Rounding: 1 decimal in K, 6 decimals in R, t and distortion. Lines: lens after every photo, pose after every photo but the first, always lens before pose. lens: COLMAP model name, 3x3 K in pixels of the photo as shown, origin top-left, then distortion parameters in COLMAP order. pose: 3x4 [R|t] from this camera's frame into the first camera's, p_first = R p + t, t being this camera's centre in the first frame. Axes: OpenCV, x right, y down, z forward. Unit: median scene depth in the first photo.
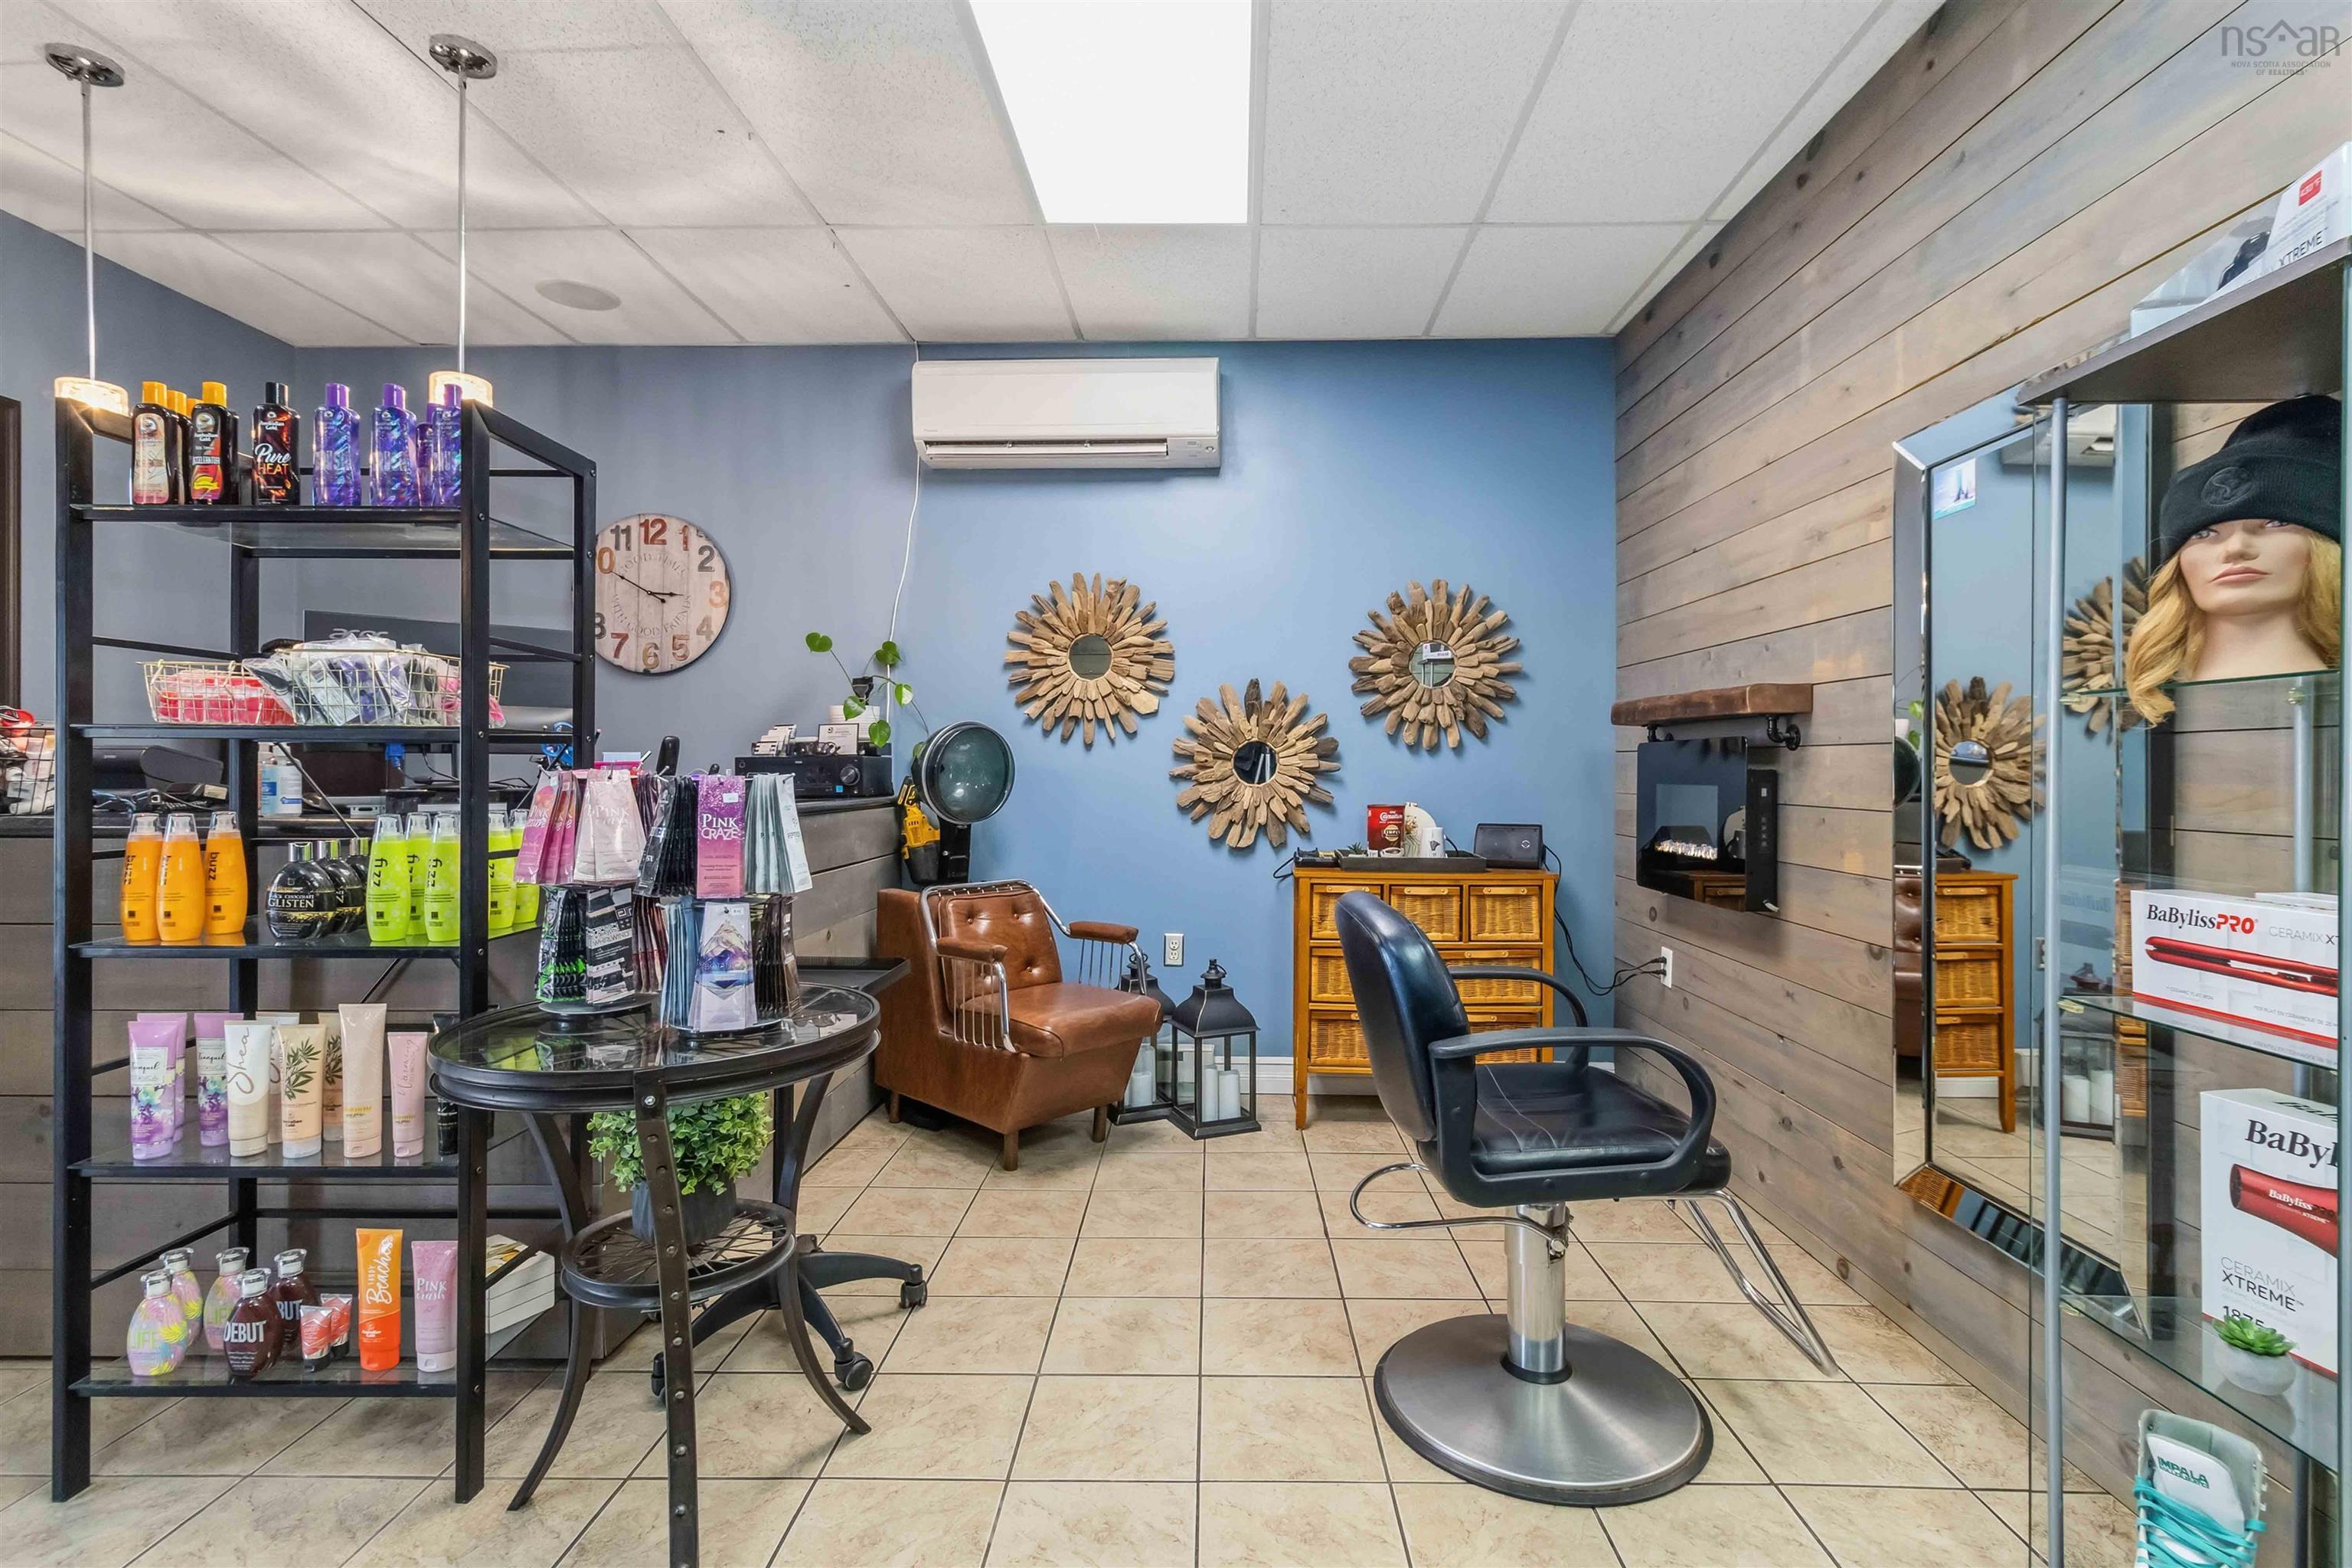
lens RADIAL K [[1134.1, 0, 1210.0], [0, 1134.1, 773.7], [0, 0, 1]] dist [0.004352, 0.000900]
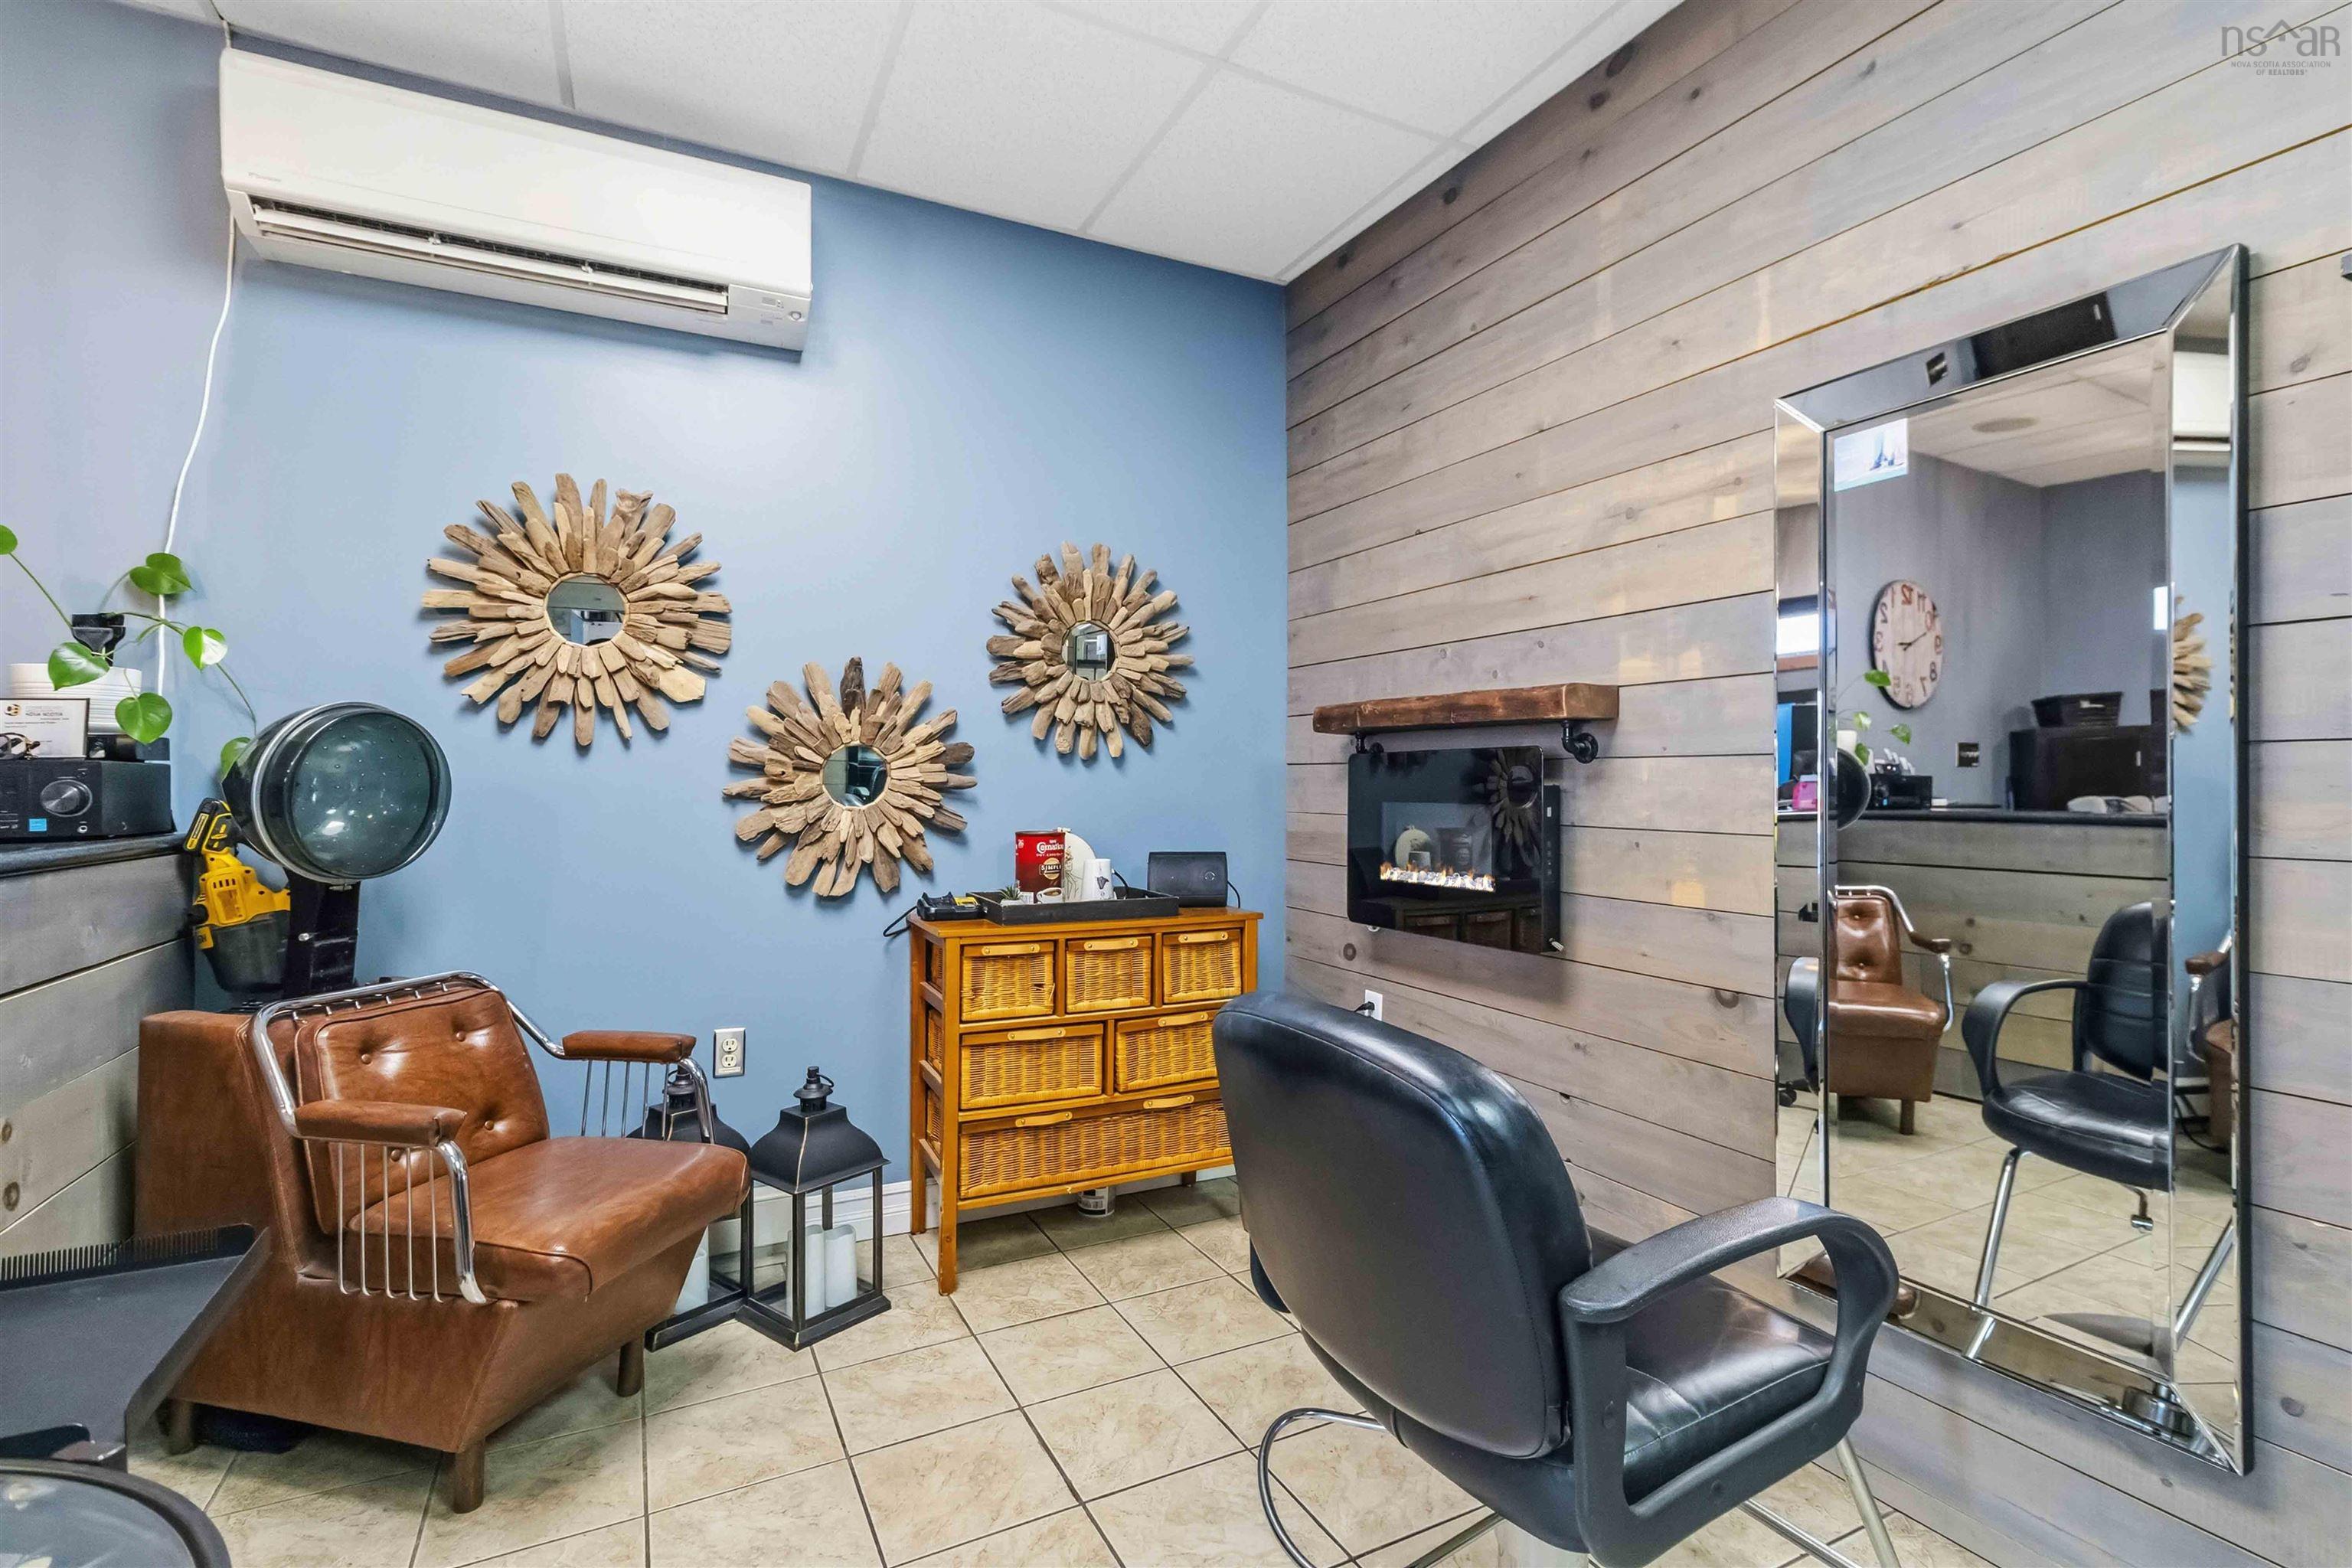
lens RADIAL K [[1099.5, 0, 1217.9], [0, 1099.5, 786.1], [0, 0, 1]] dist [0.003910, -0.000462]
pose [[0.876121, -0.001311, 0.482090, -0.097085], [0.002216, 0.999997, -0.001308, -0.001987], [-0.482086, 0.002215, 0.876121, 0.297615]]
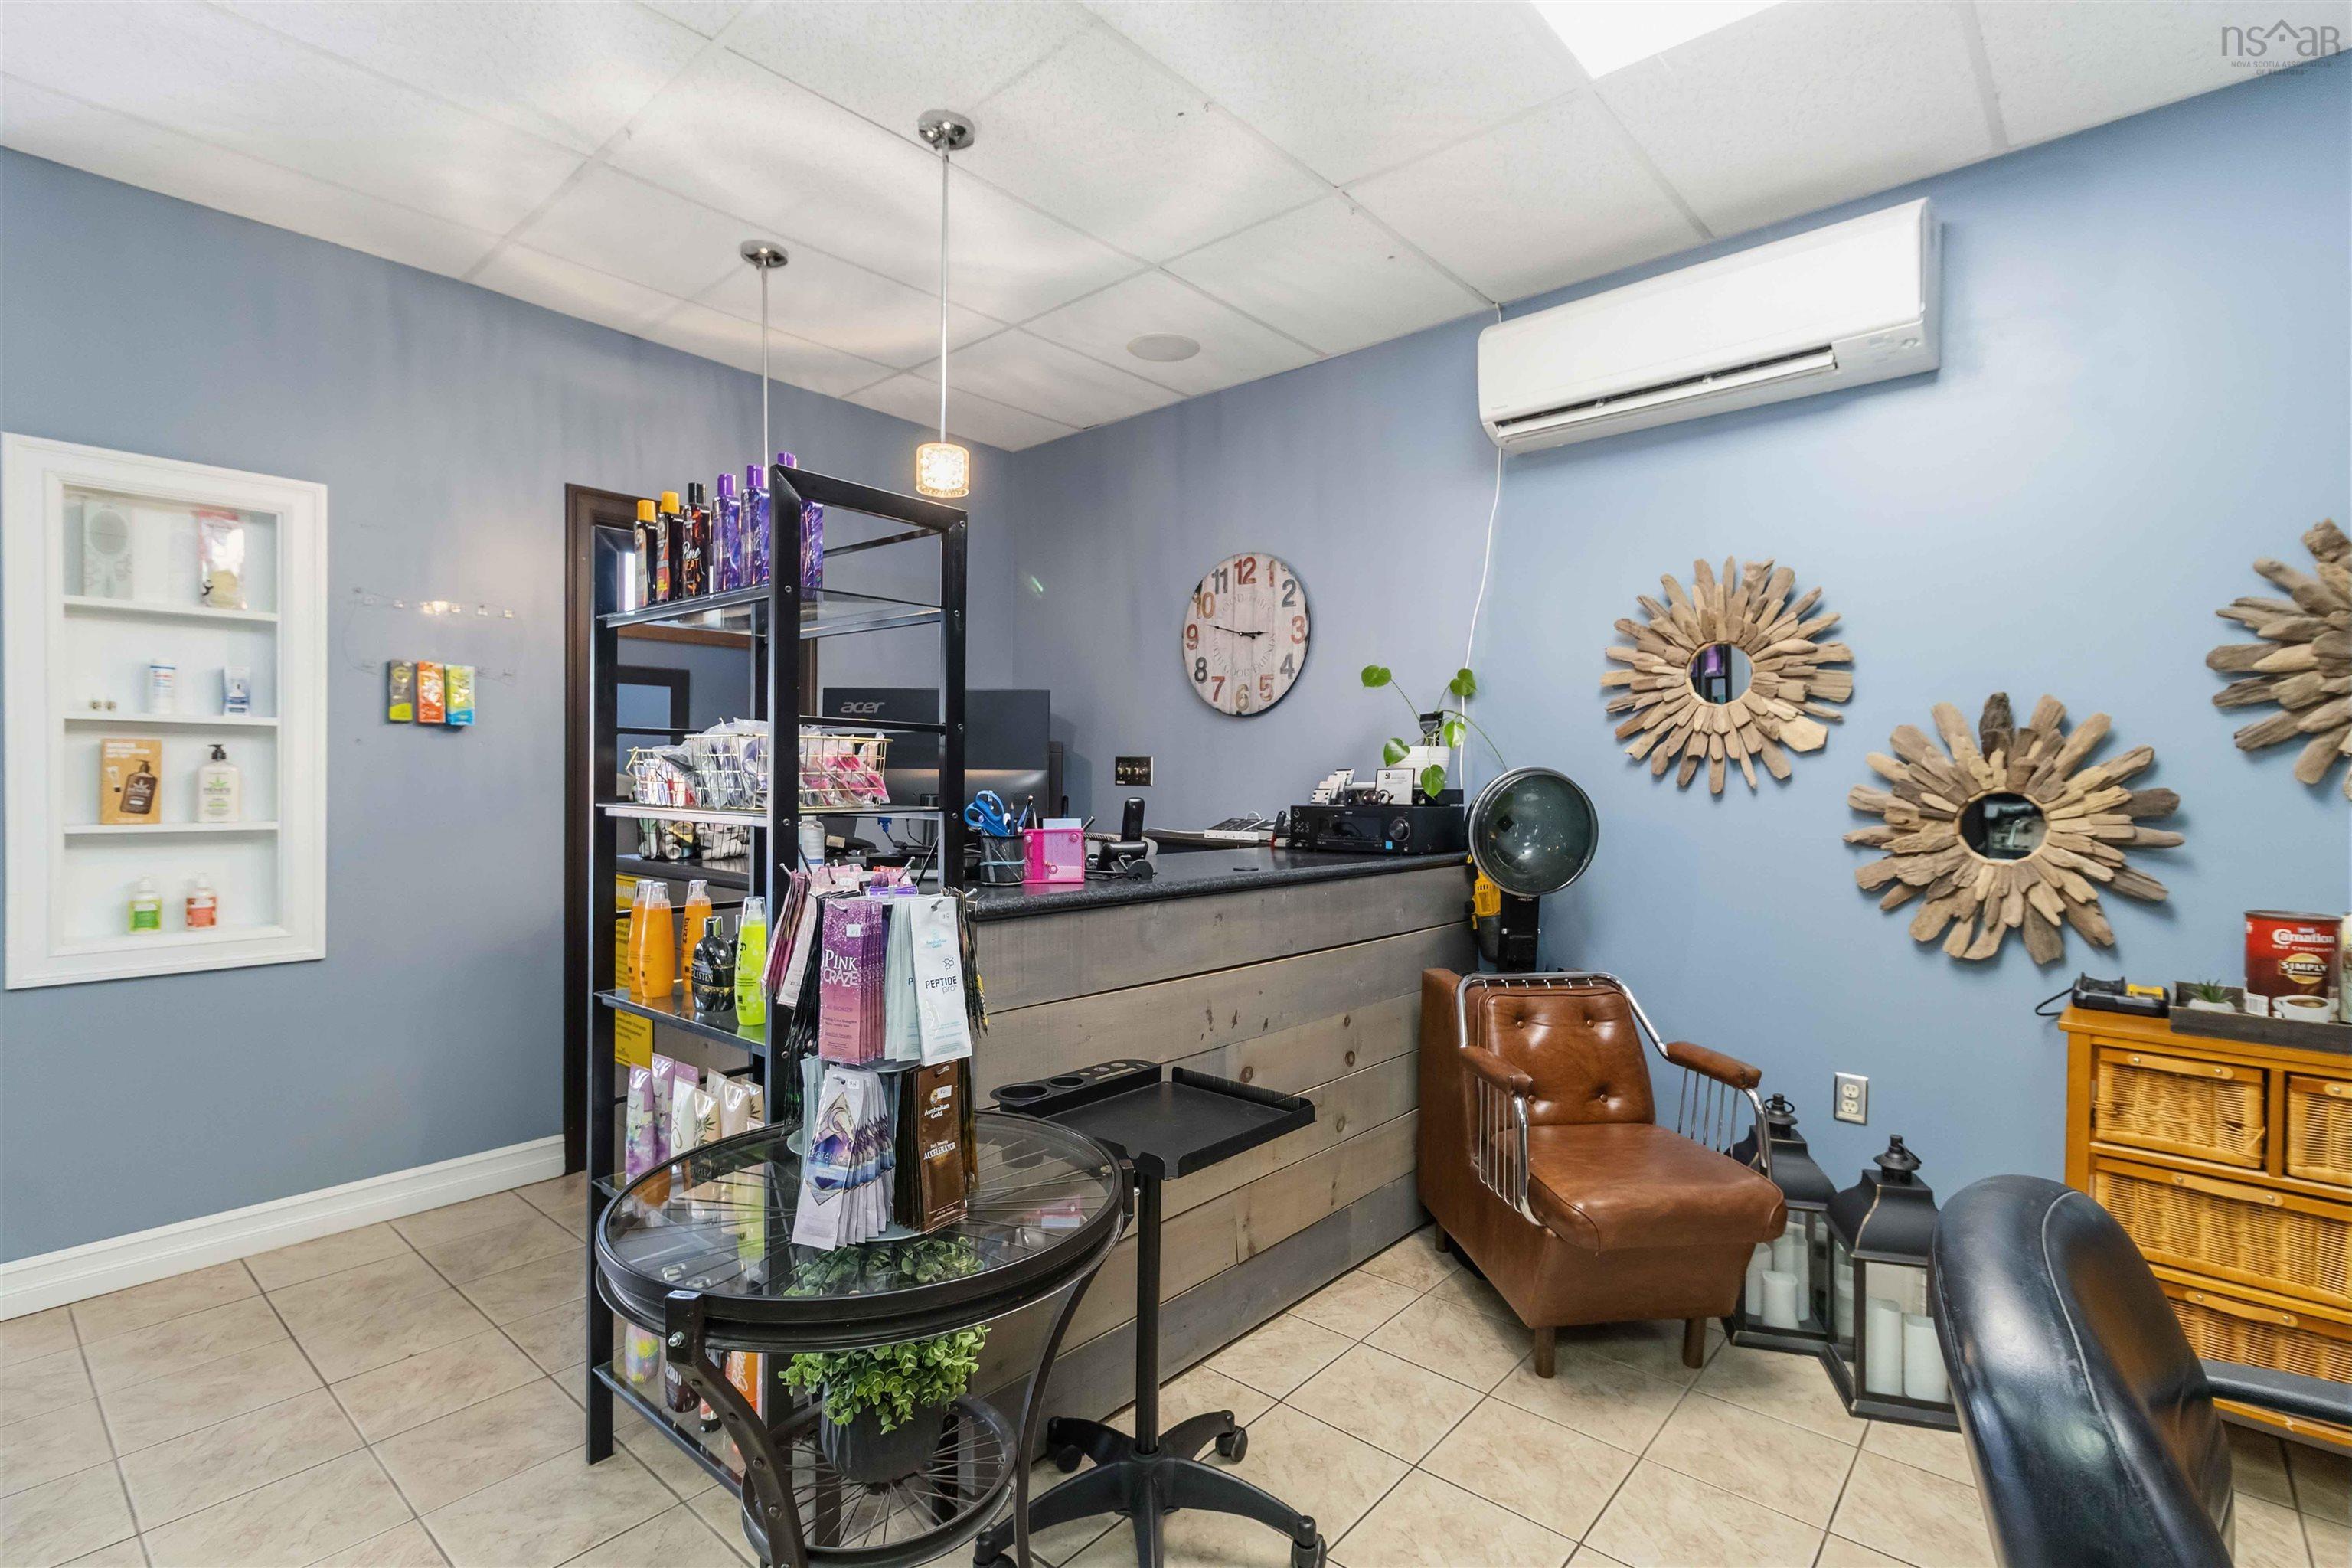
lens RADIAL K [[1098.0, 0, 1191.0], [0, 1098.0, 780.8], [0, 0, 1]] dist [0.005616, 0.001027]
pose [[0.763167, 0.006063, -0.646173, 0.094927], [-0.005757, 0.999980, 0.002583, -0.035258], [0.646175, 0.001749, 0.763187, 0.254085]]
